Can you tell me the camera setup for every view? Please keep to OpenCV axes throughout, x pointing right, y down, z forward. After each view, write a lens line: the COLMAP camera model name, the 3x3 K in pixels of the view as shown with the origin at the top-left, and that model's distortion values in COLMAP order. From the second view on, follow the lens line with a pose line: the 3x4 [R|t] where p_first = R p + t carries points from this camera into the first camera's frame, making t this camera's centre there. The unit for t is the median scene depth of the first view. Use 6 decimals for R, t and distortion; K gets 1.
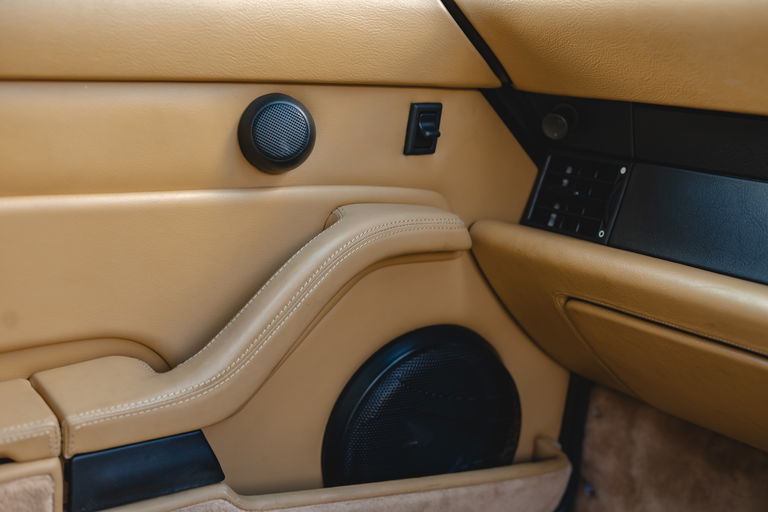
lens RADIAL K [[1154.7, 0, 381.3], [0, 1154.7, 257.5], [0, 0, 1]] dist [-0.032784, 0.000000]
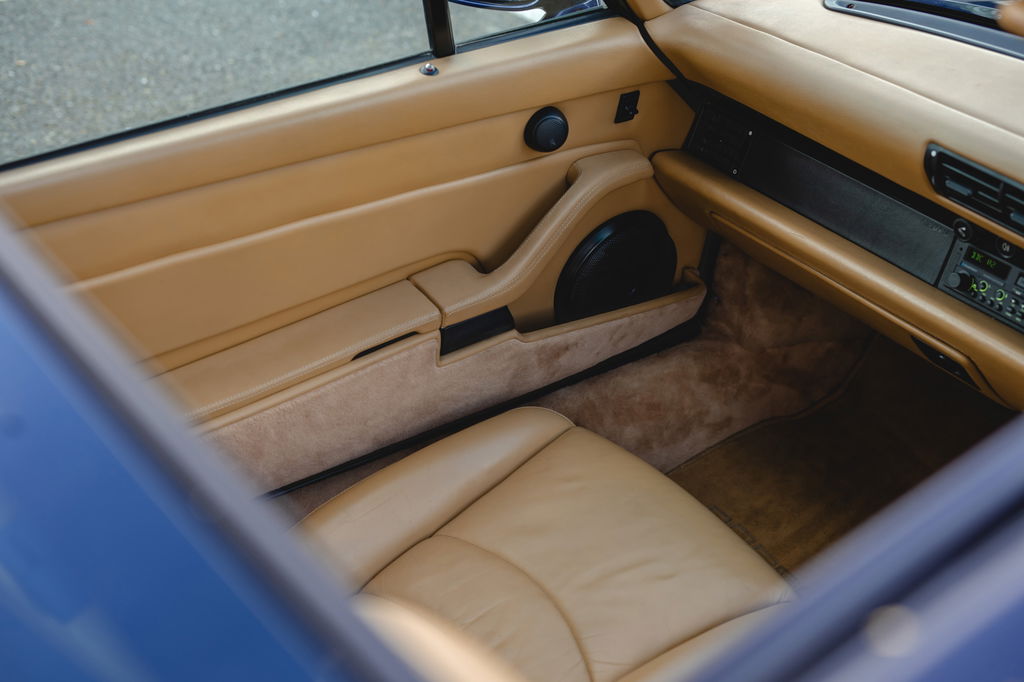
lens RADIAL K [[1539.6, 0, 513.6], [0, 1539.6, 341.3], [0, 0, 1]] dist [-0.032784, 0.000000]
pose [[0.997931, -0.019696, 0.061198, -0.254908], [-0.003286, 0.935045, 0.354514, -0.557856], [-0.064205, -0.353981, 0.933046, -1.075072]]
